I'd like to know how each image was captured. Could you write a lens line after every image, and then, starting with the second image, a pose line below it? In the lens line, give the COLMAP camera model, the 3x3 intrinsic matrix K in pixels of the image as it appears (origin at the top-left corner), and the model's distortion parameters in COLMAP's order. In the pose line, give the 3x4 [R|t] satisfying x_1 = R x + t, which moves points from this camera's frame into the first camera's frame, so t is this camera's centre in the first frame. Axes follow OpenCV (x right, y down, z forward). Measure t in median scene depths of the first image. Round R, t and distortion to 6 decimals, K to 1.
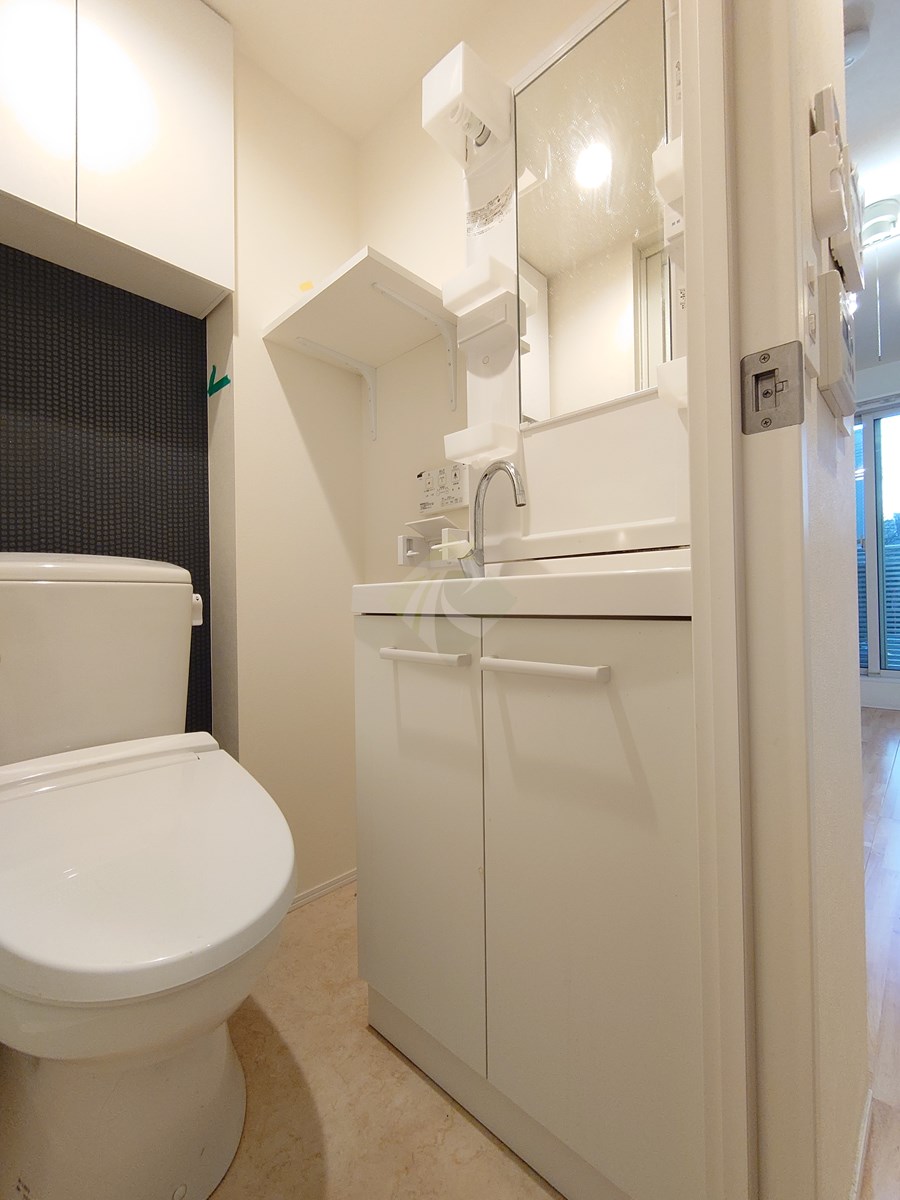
lens RADIAL K [[513.8, 0, 448.4], [0, 513.8, 598.0], [0, 0, 1]] dist [0.004492, -0.002071]
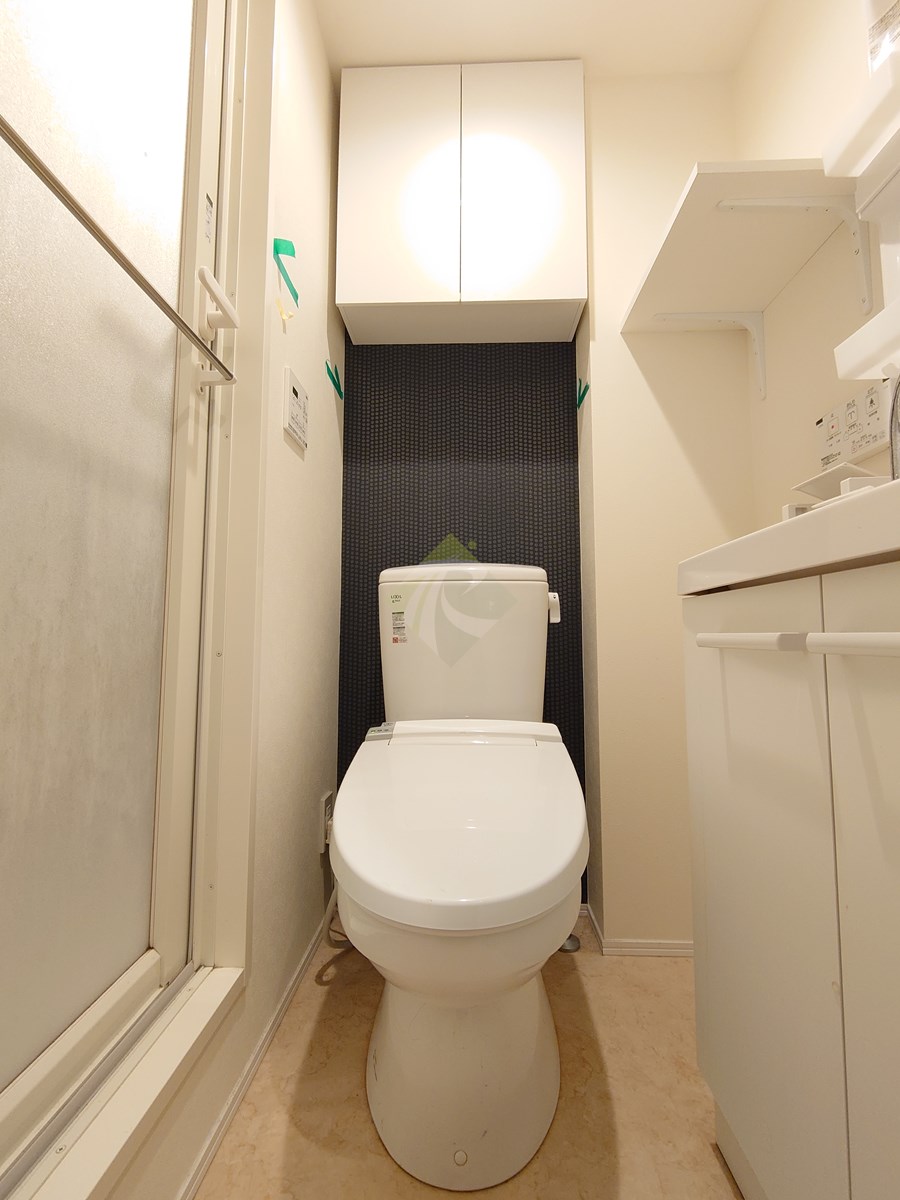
lens RADIAL K [[513.8, 0, 451.8], [0, 513.8, 599.0], [0, 0, 1]] dist [0.004492, -0.002071]
pose [[0.667730, -0.044007, -0.743102, 0.149506], [0.000072, 0.998255, -0.059053, 0.067371], [0.744404, 0.039378, 0.666568, 0.150974]]
